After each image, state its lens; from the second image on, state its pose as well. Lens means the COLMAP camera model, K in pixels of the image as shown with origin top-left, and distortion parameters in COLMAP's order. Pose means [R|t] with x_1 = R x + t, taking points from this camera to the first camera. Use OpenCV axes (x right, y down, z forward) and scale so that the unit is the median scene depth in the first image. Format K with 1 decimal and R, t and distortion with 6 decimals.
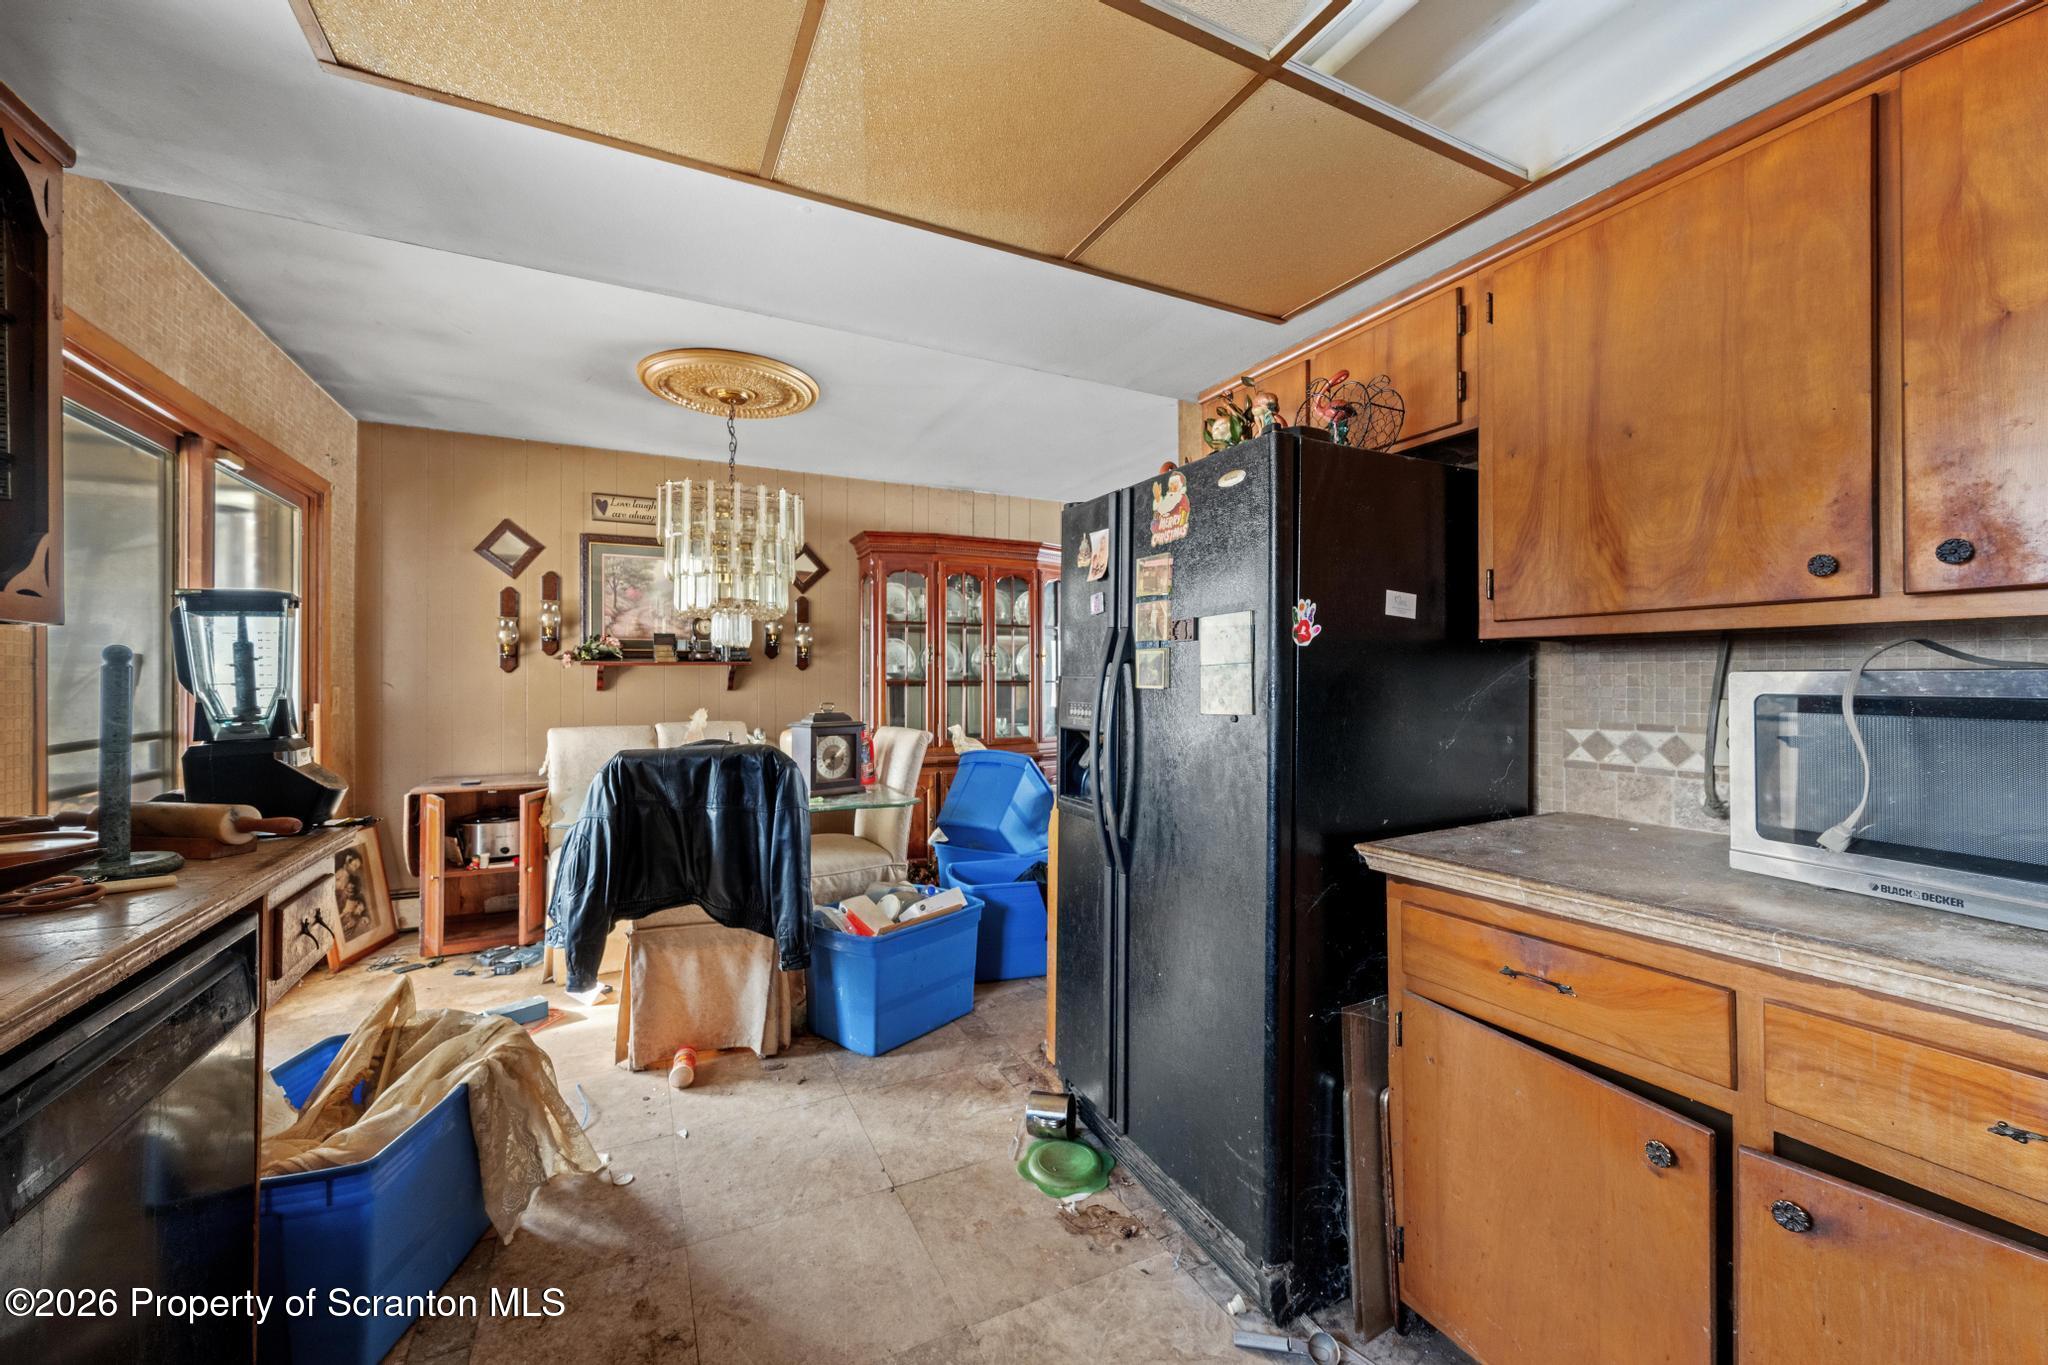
lens RADIAL K [[798.0, 0, 1018.7], [0, 798.0, 678.5], [0, 0, 1]] dist [-0.000290, -0.000246]
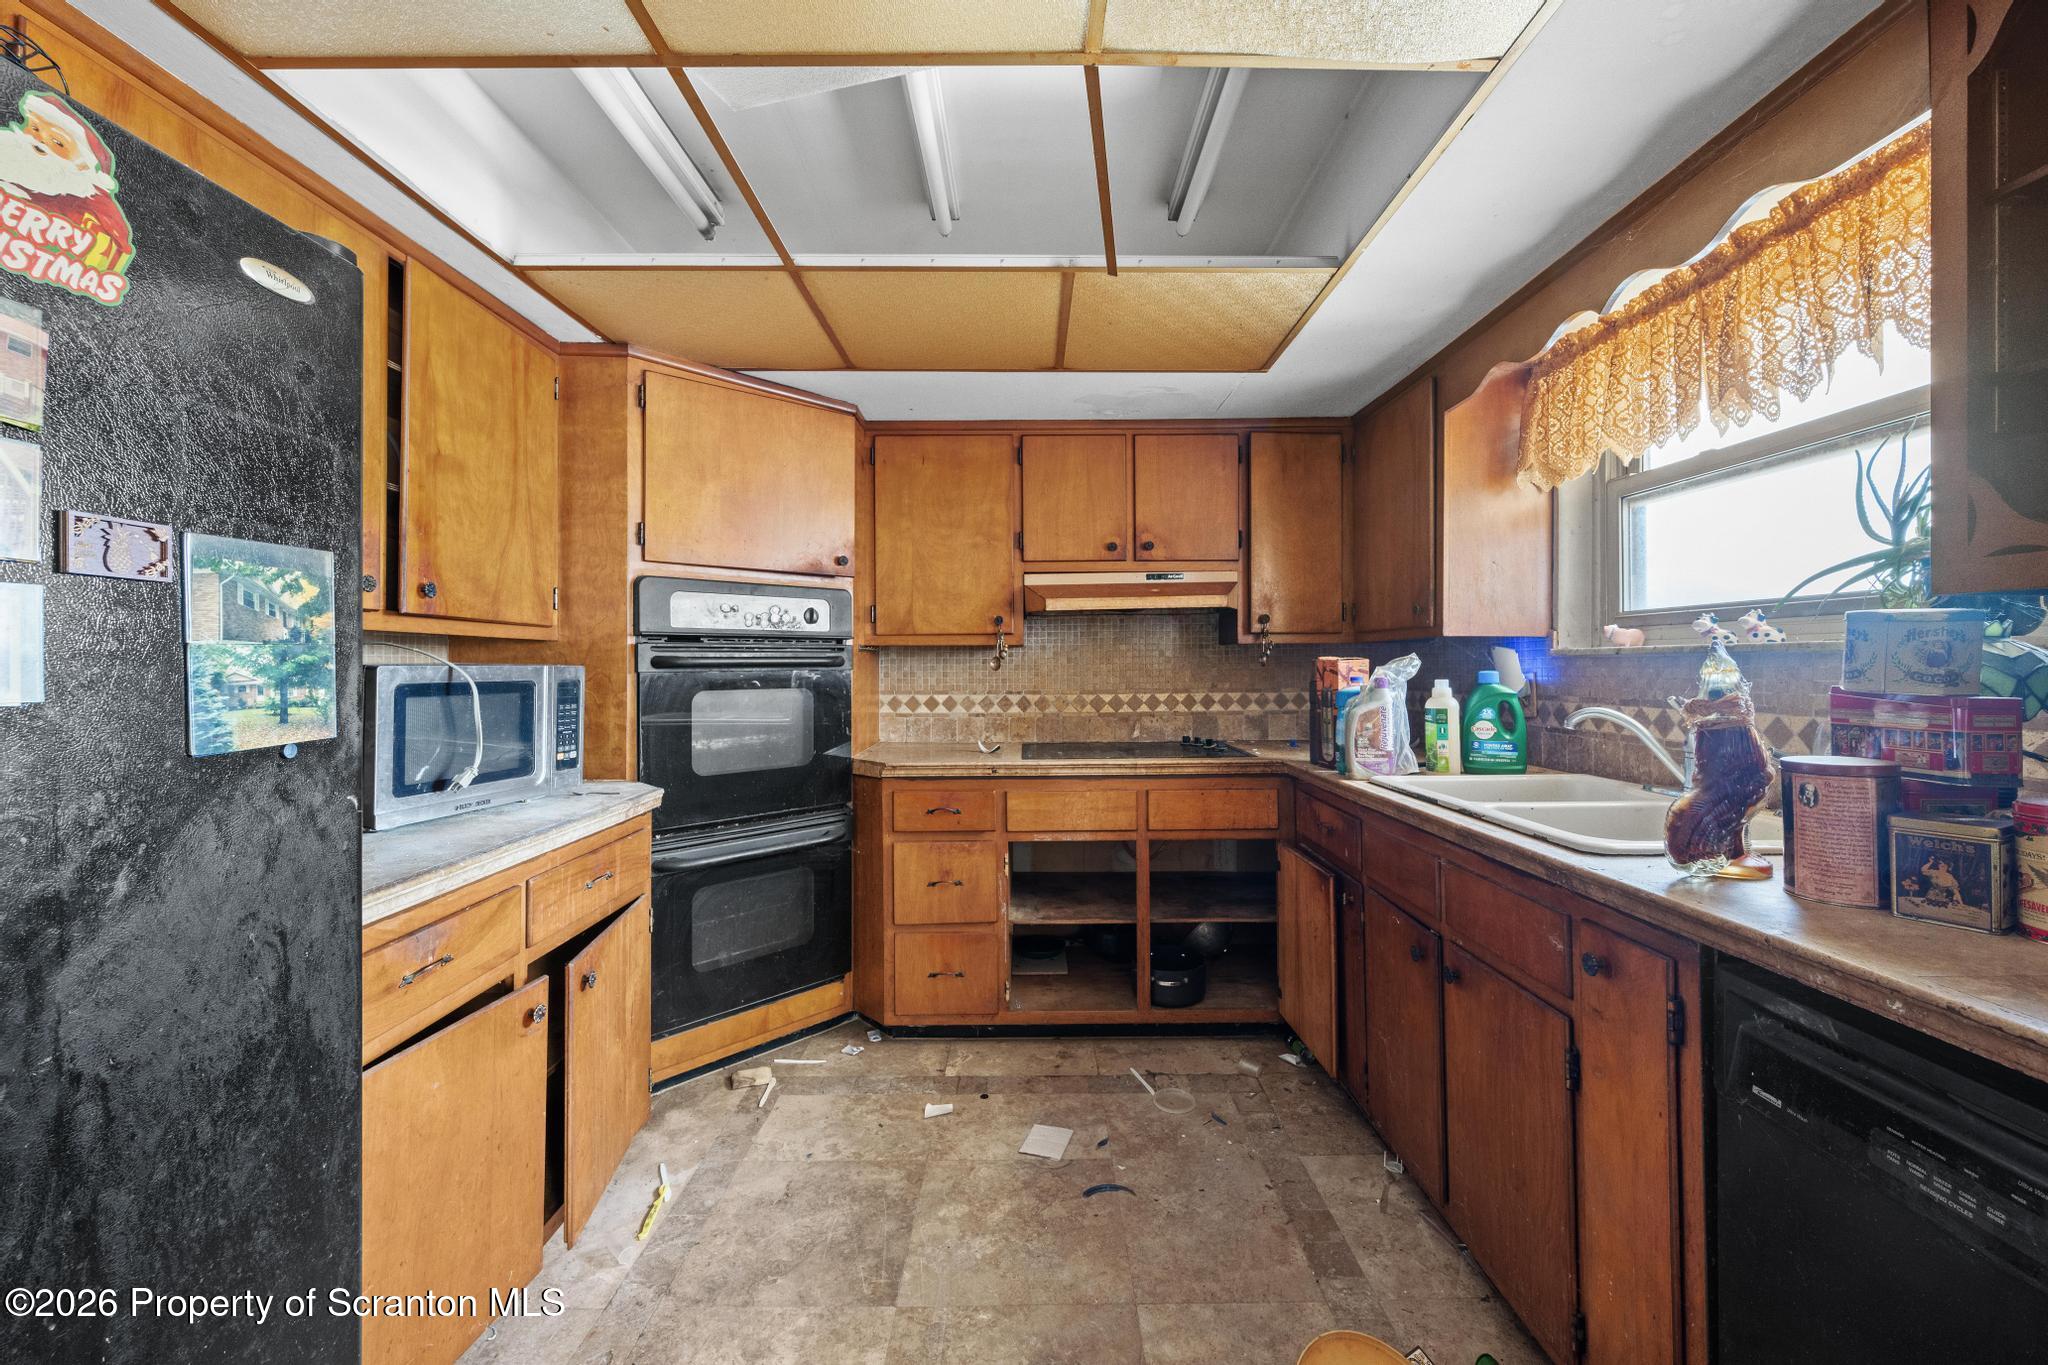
lens RADIAL K [[805.4, 0, 1028.5], [0, 805.4, 653.4], [0, 0, 1]] dist [0.000575, -0.000265]
pose [[-0.897858, 0.013712, 0.440071, -0.351328], [0.007462, 0.999845, -0.015929, -0.000780], [-0.440221, -0.011018, -0.897822, 1.133624]]
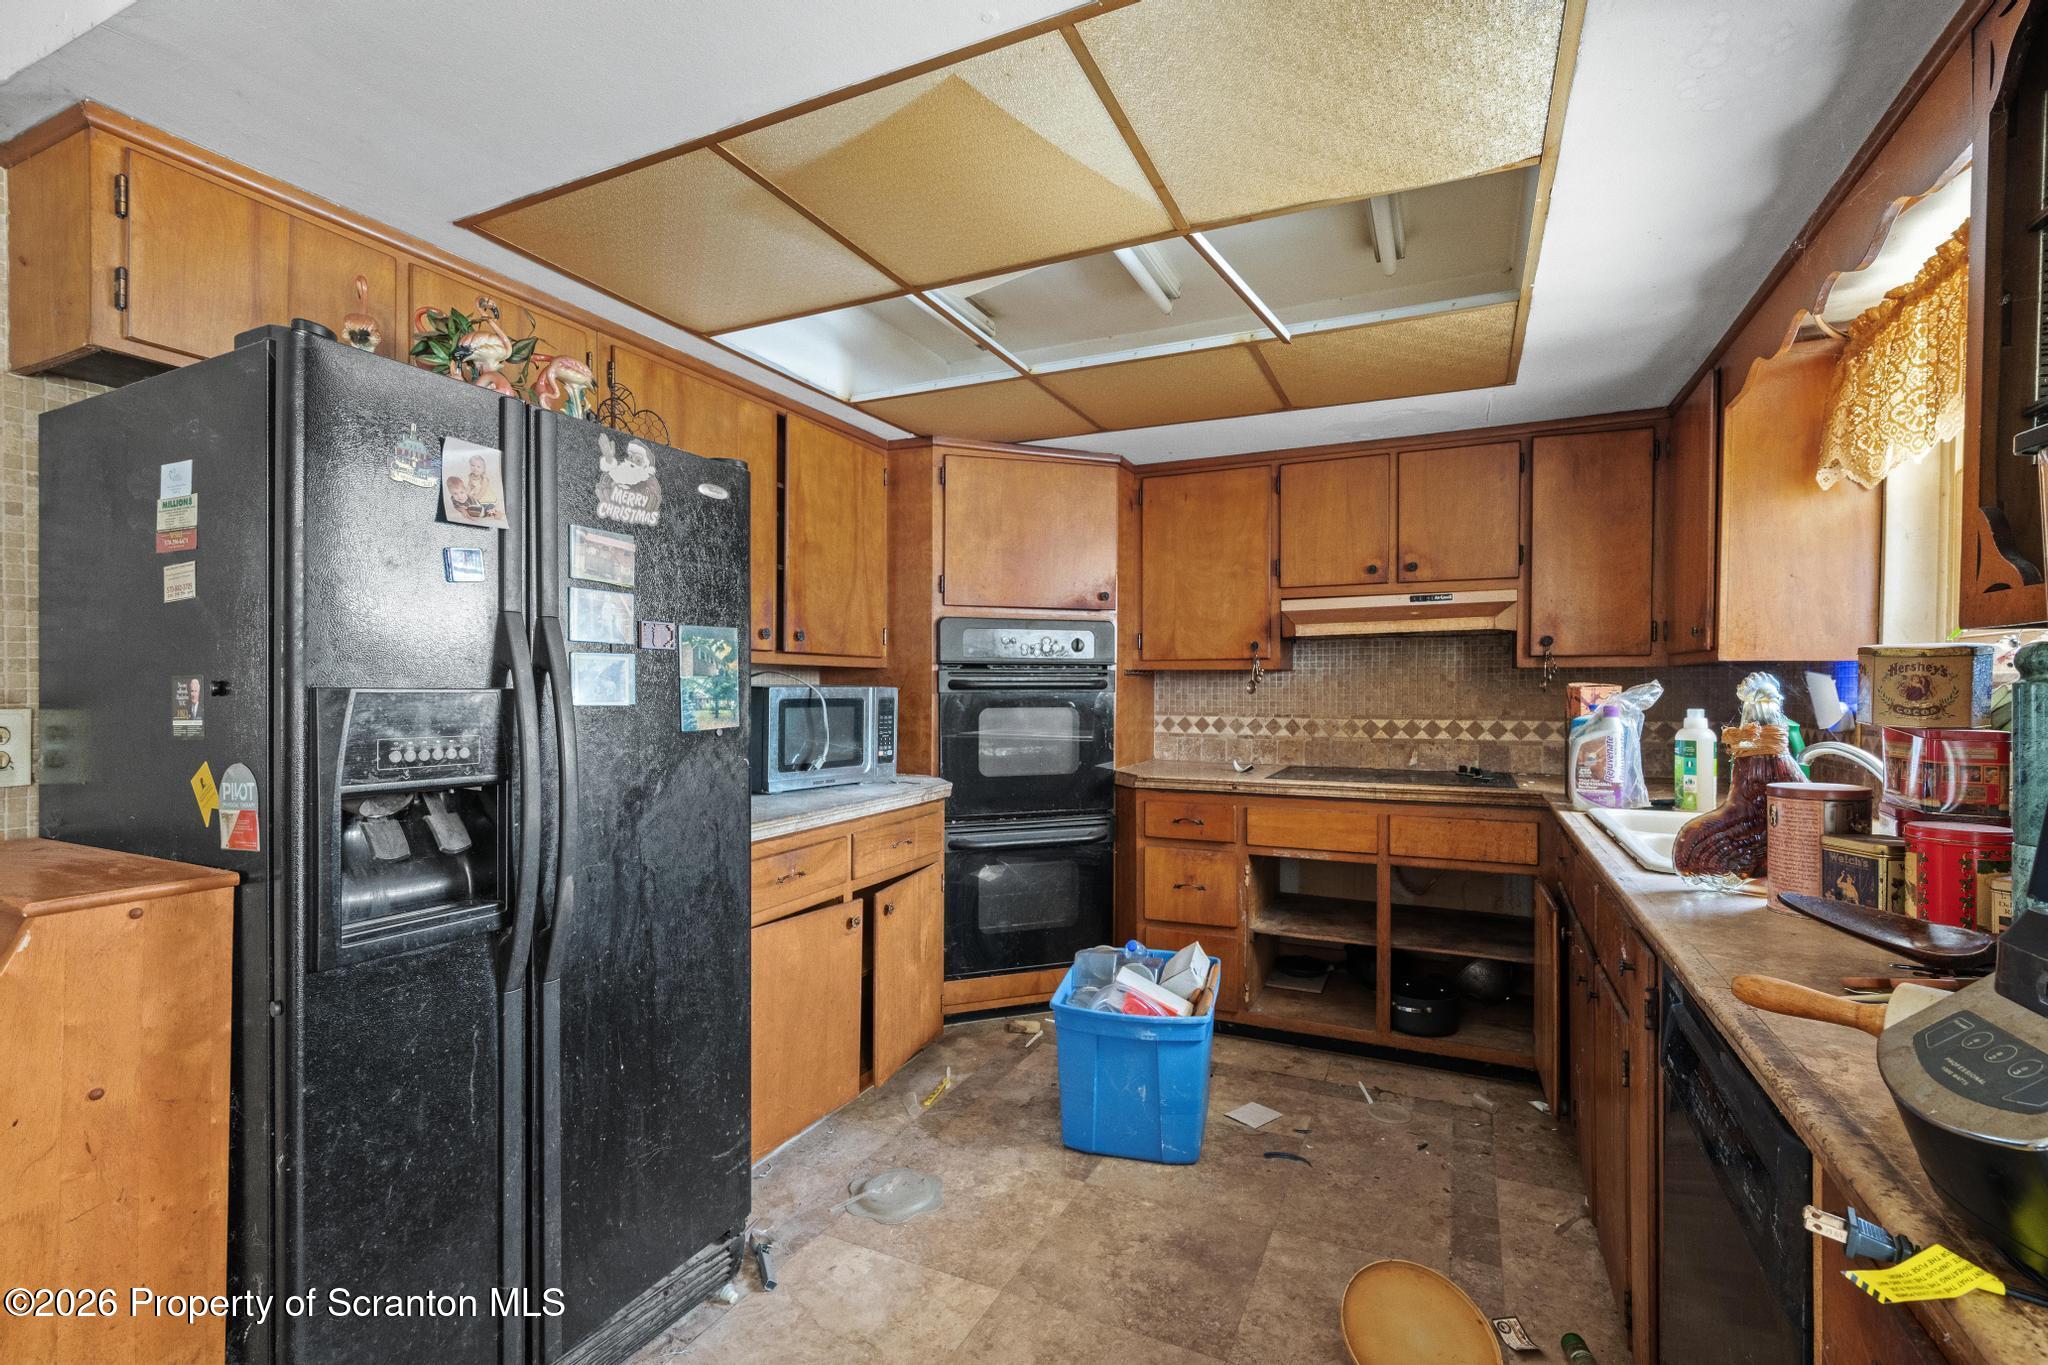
lens RADIAL K [[914.1, 0, 1024.0], [0, 914.1, 682.5], [0, 0, 1]] dist [0.000317, -0.000076]
pose [[-0.620668, 0.004930, 0.784058, -0.788032], [0.000020, 0.999980, -0.006272, -0.004530], [-0.784073, -0.003877, -0.620656, 1.274820]]
